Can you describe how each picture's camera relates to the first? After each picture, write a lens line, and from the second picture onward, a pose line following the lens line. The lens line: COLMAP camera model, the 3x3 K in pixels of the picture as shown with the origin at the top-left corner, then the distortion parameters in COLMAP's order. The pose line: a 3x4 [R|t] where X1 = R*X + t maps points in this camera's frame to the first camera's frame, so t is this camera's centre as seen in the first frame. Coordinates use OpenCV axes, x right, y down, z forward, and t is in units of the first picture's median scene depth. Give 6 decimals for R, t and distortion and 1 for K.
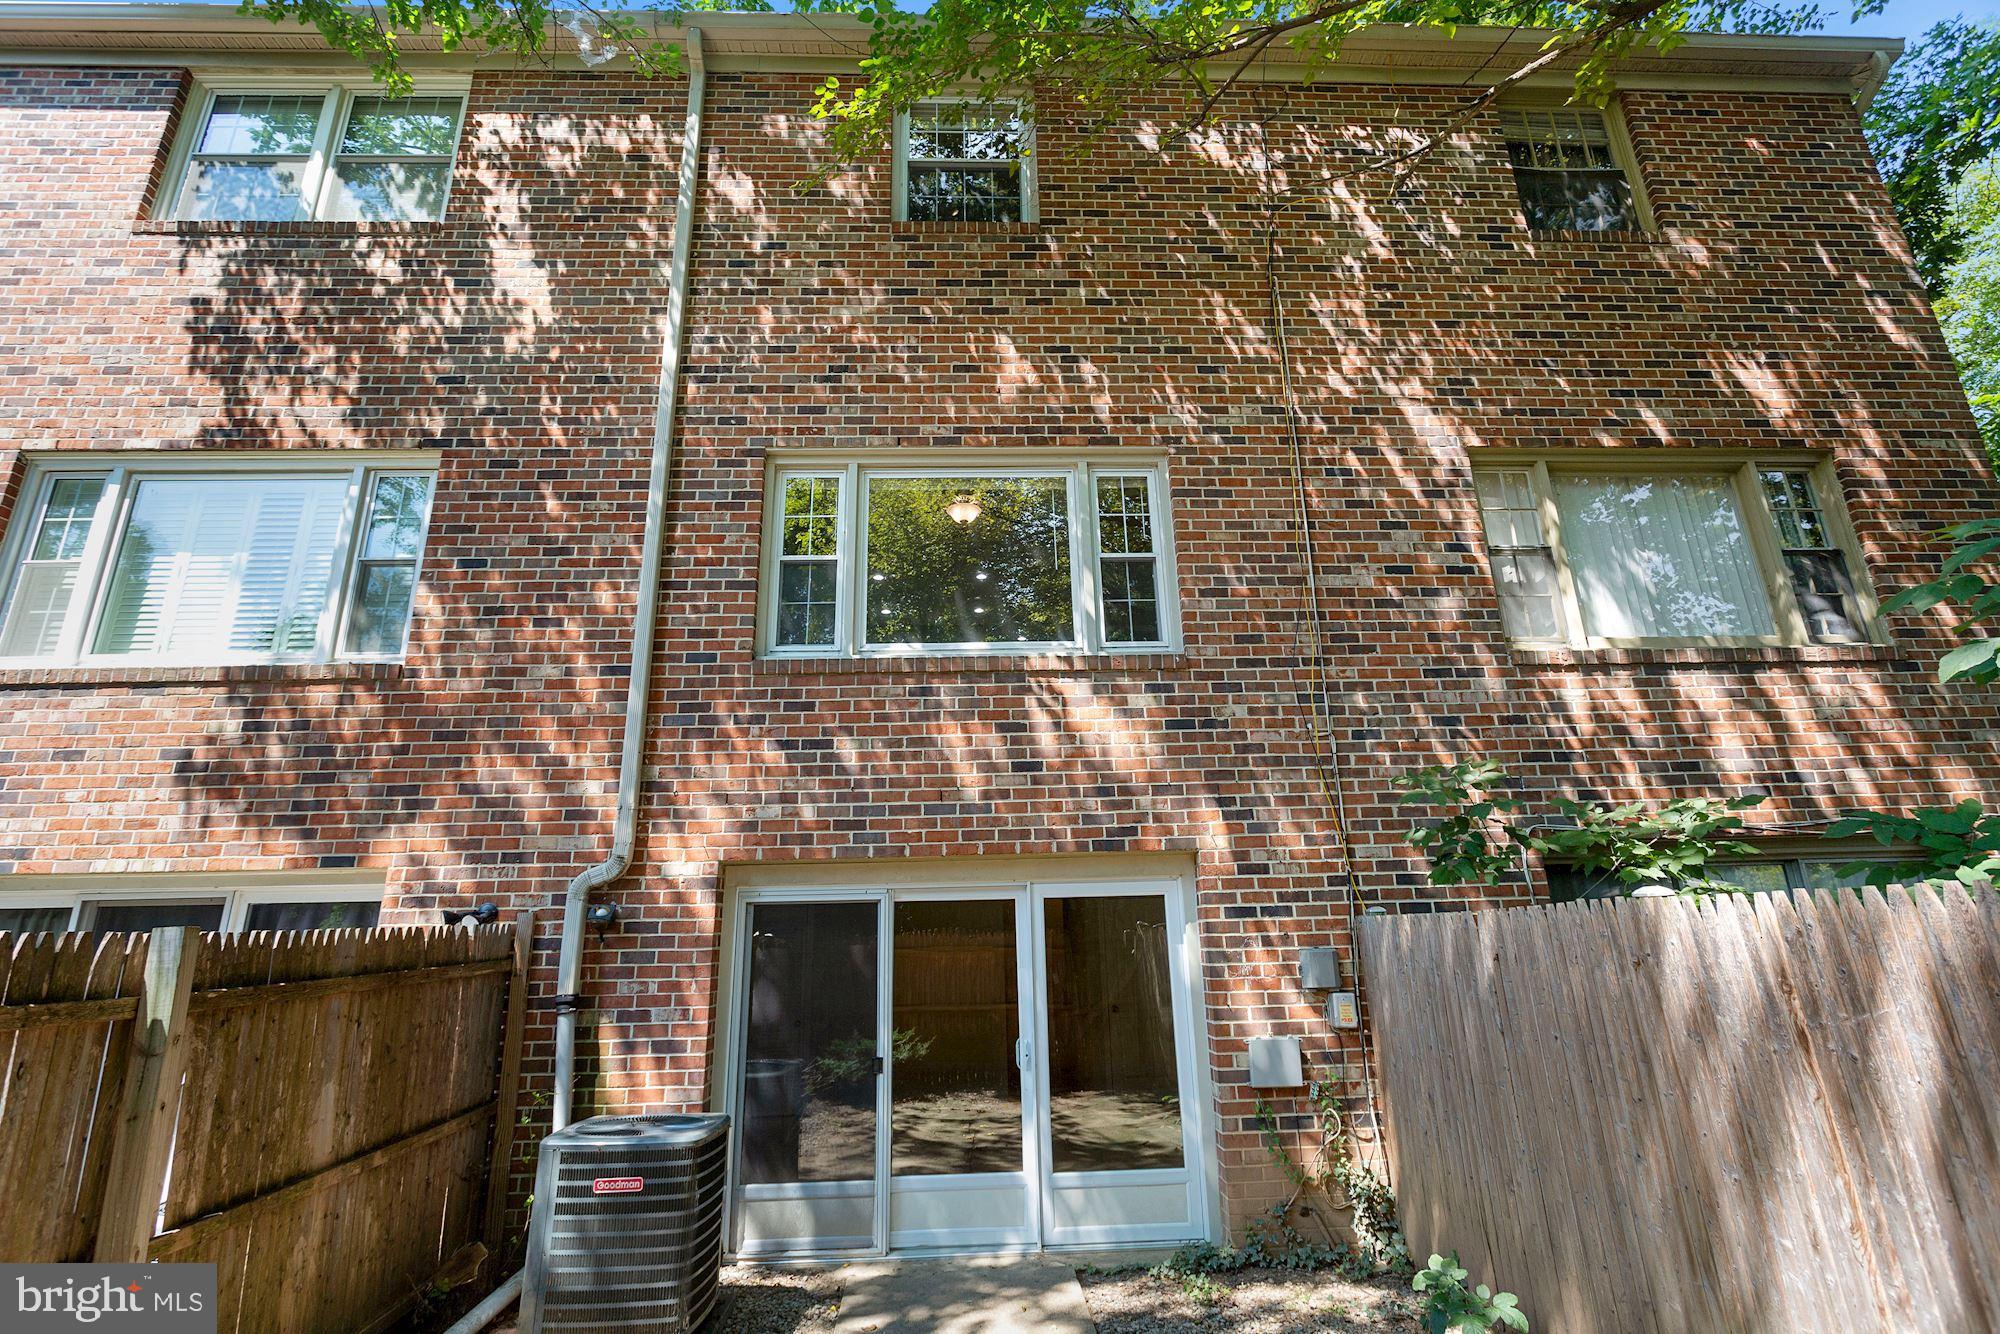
lens RADIAL K [[939.6, 0, 1000.0], [0, 939.6, 667.0], [0, 0, 1]] dist [-0.014265, 0.001246]
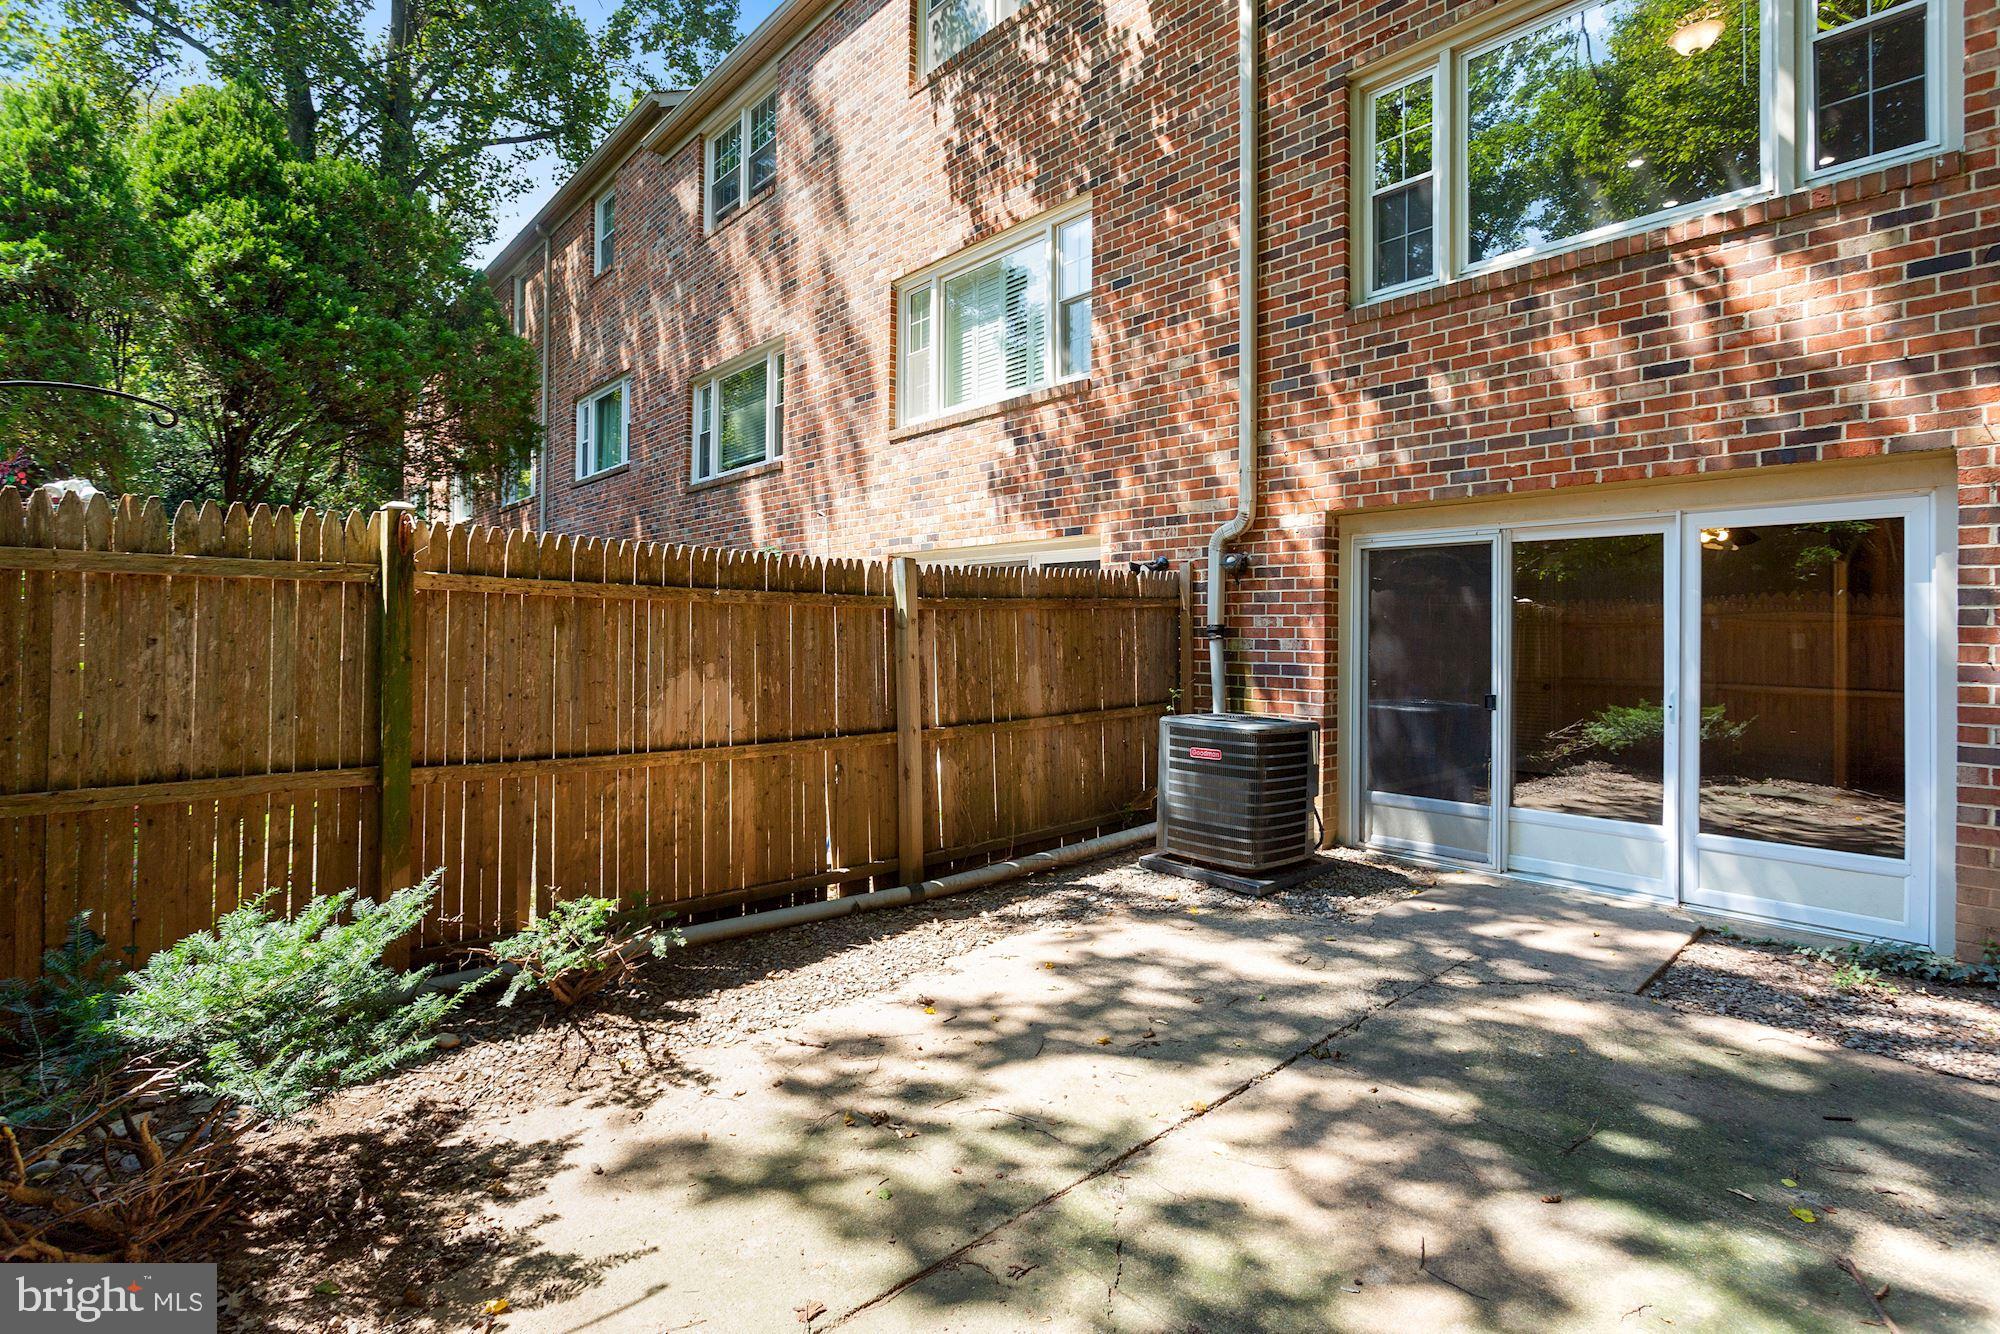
lens RADIAL K [[1081.8, 0, 1000.0], [0, 1081.8, 667.0], [0, 0, 1]] dist [-0.024519, 0.013076]
pose [[0.595042, 0.040929, -0.802652, 0.453937], [0.205126, 0.957892, 0.200914, 0.049066], [0.777077, -0.284197, 0.561590, -0.037402]]
